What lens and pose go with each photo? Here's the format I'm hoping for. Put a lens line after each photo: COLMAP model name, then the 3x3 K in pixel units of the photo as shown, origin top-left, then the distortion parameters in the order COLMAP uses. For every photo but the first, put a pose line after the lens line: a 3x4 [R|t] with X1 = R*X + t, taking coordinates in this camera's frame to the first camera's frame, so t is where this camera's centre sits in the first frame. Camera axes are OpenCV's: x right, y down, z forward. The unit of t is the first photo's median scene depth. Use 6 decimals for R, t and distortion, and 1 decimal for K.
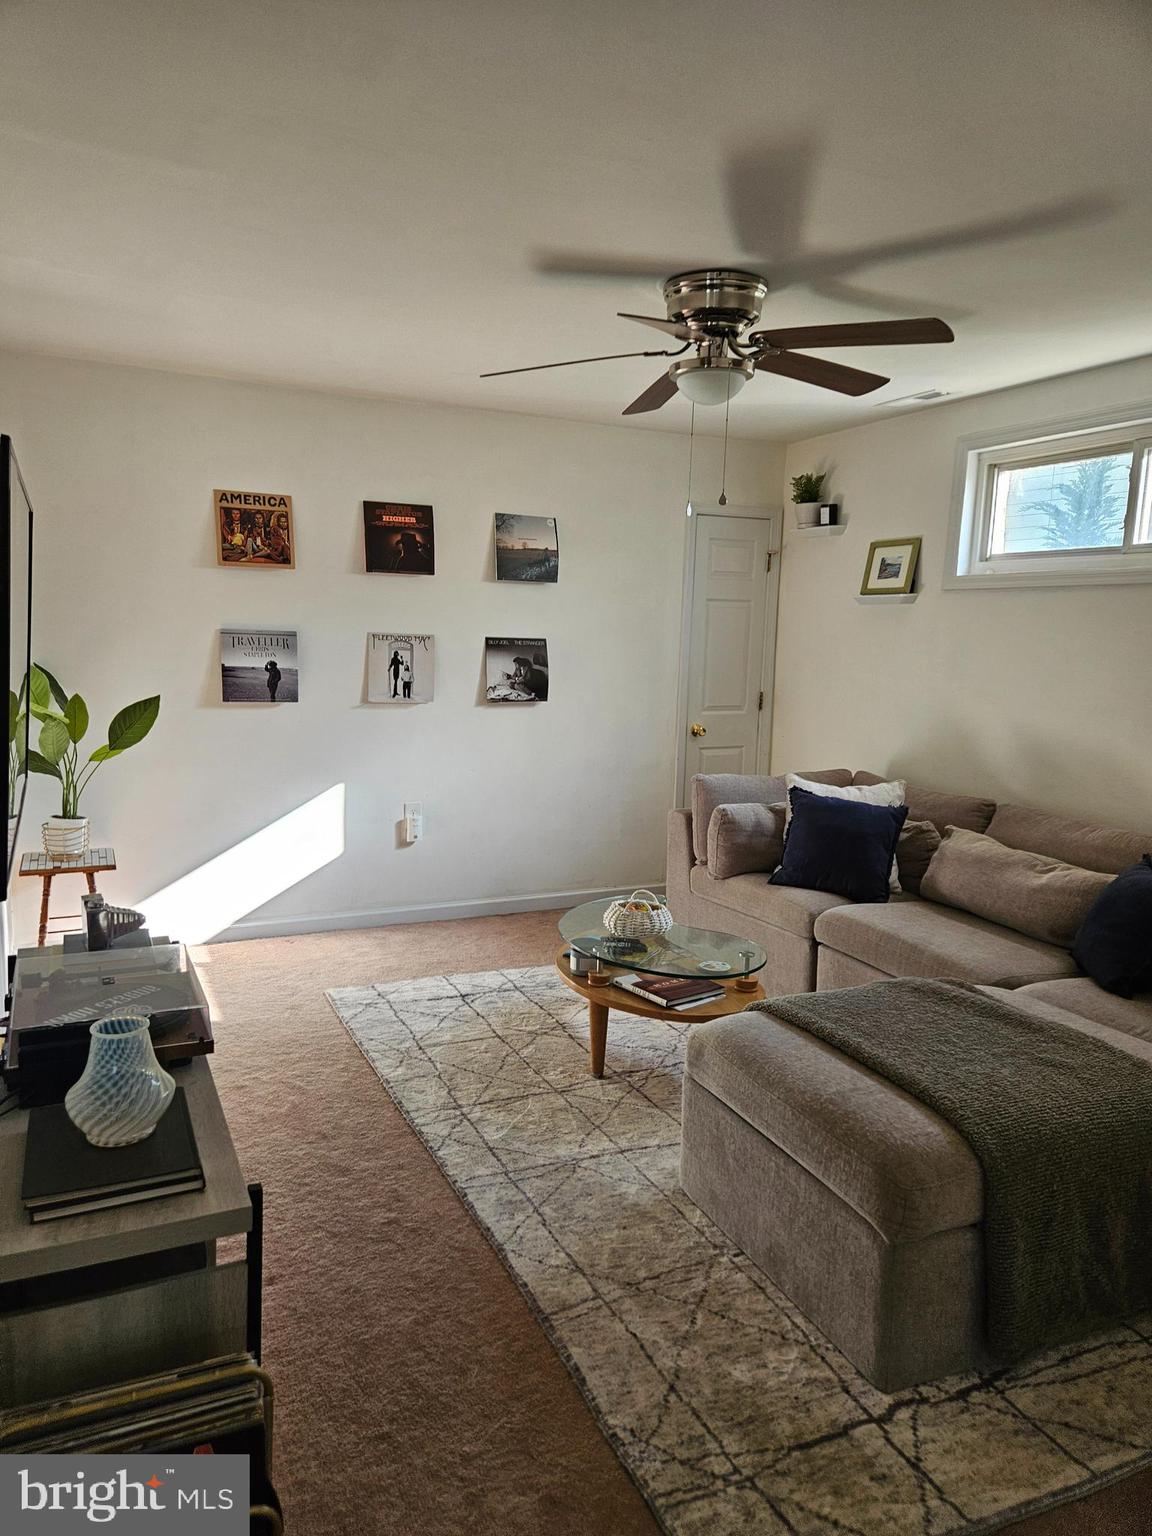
lens RADIAL K [[1031.8, 0, 563.6], [0, 1031.8, 764.0], [0, 0, 1]] dist [0.080943, -0.064335]
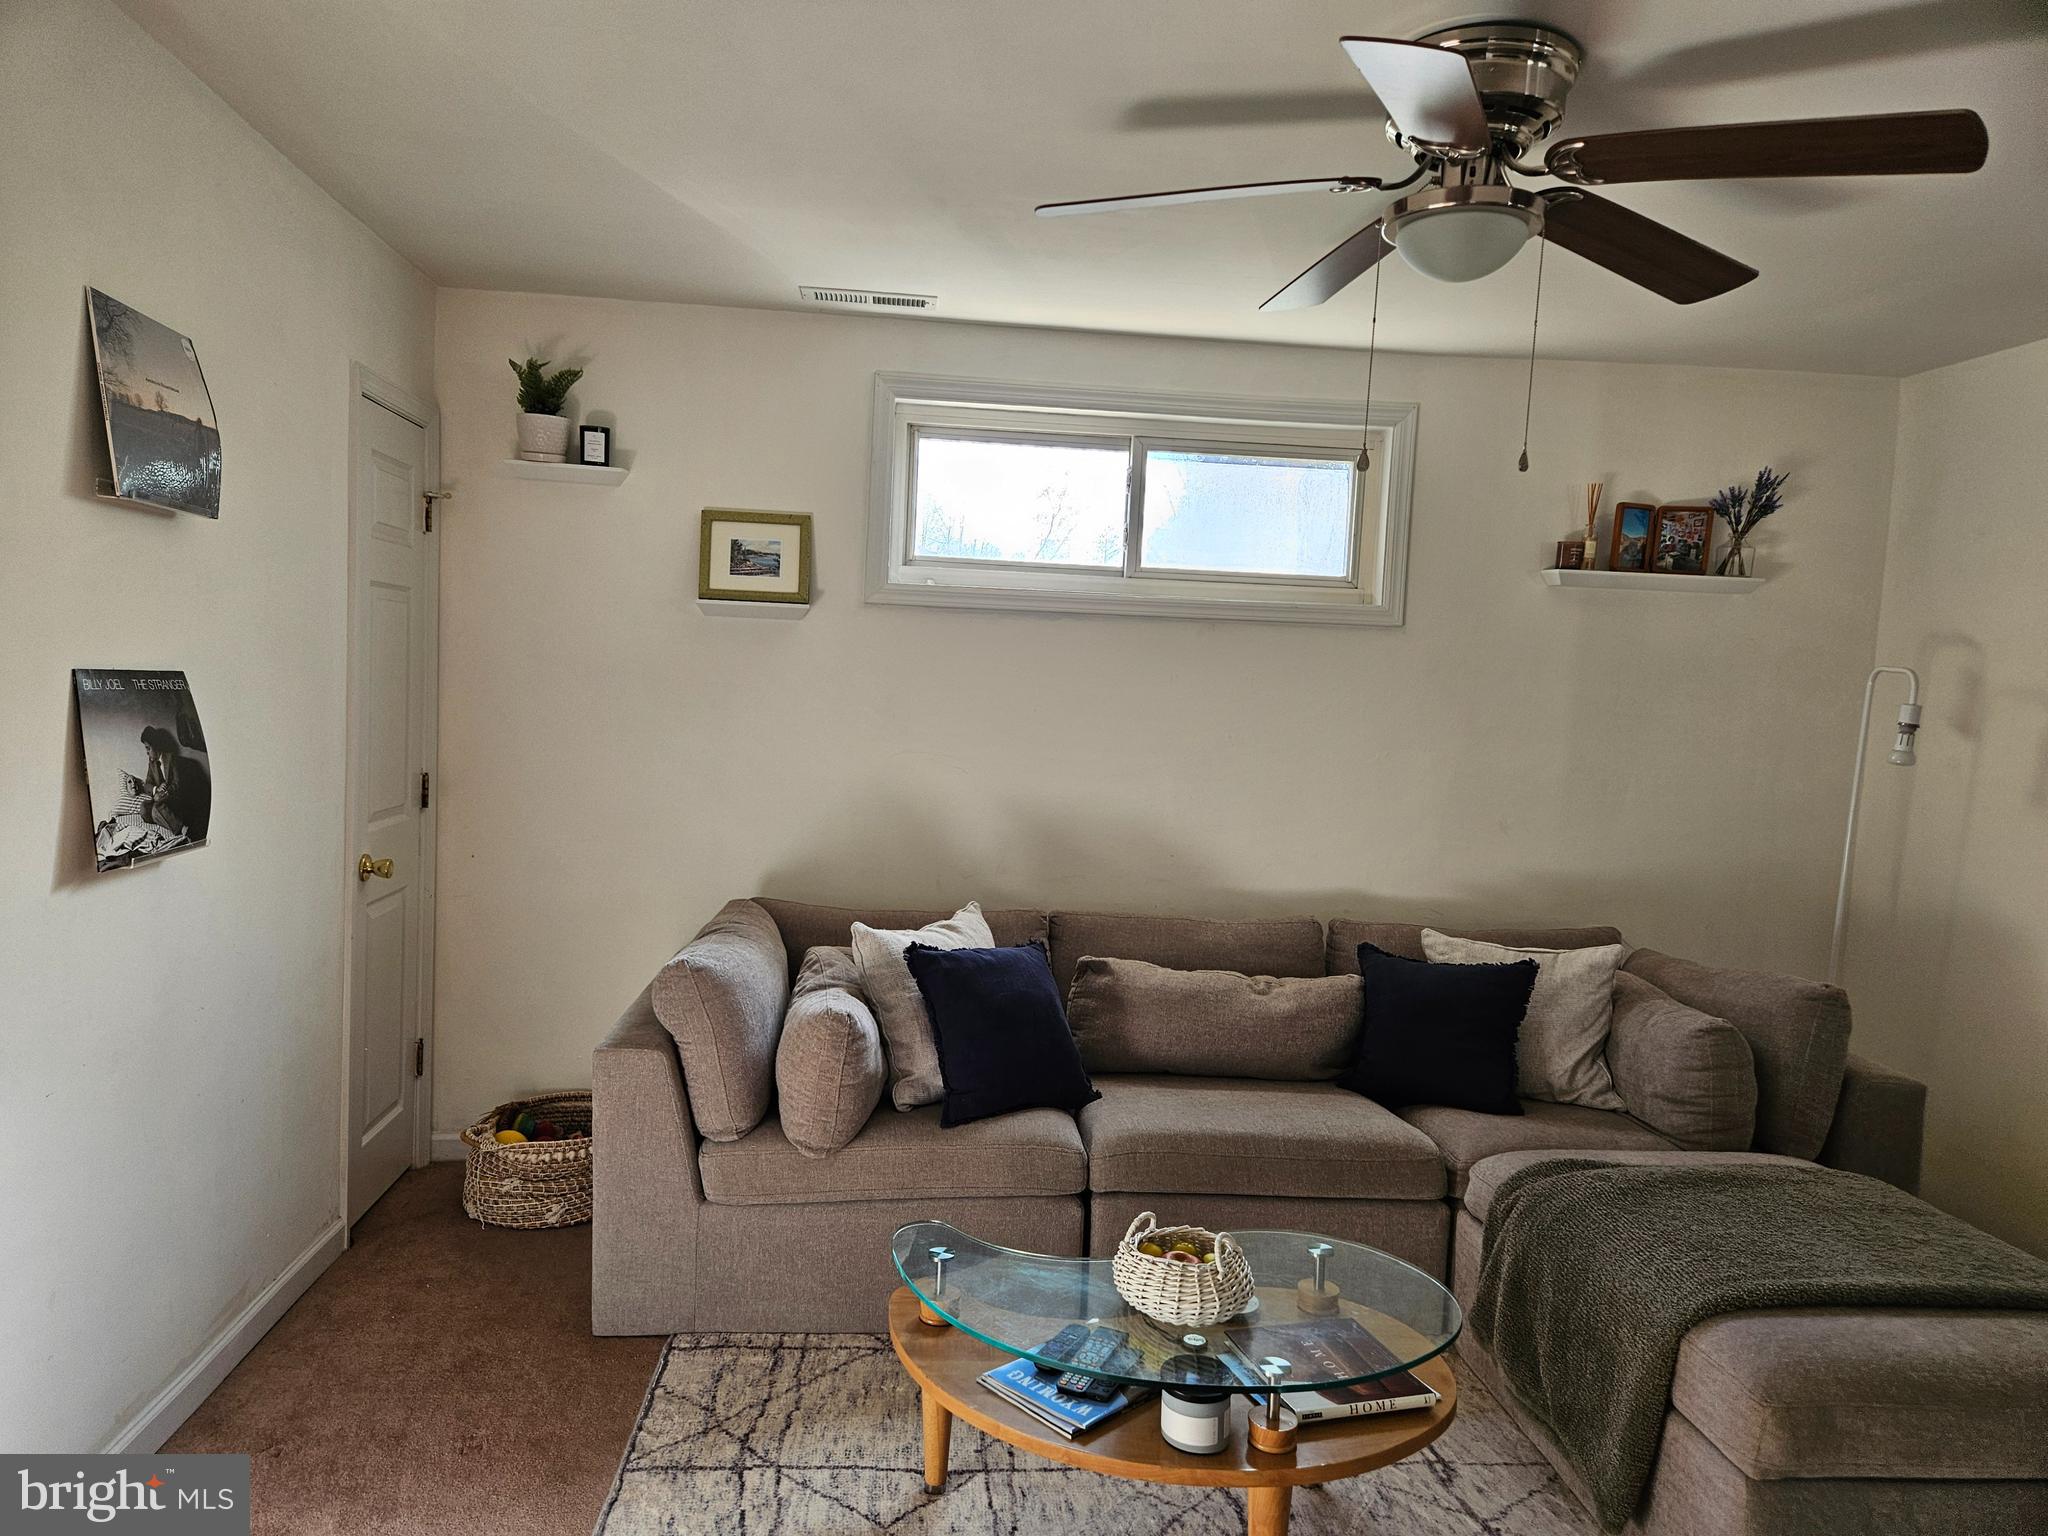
lens RADIAL K [[1375.7, 0, 1015.9], [0, 1375.7, 786.0], [0, 0, 1]] dist [0.080943, -0.064335]
pose [[0.346628, -0.078816, 0.934686, -0.384505], [0.089764, 0.994678, 0.050585, -0.083032], [-0.933698, 0.066367, 0.351858, 0.578517]]
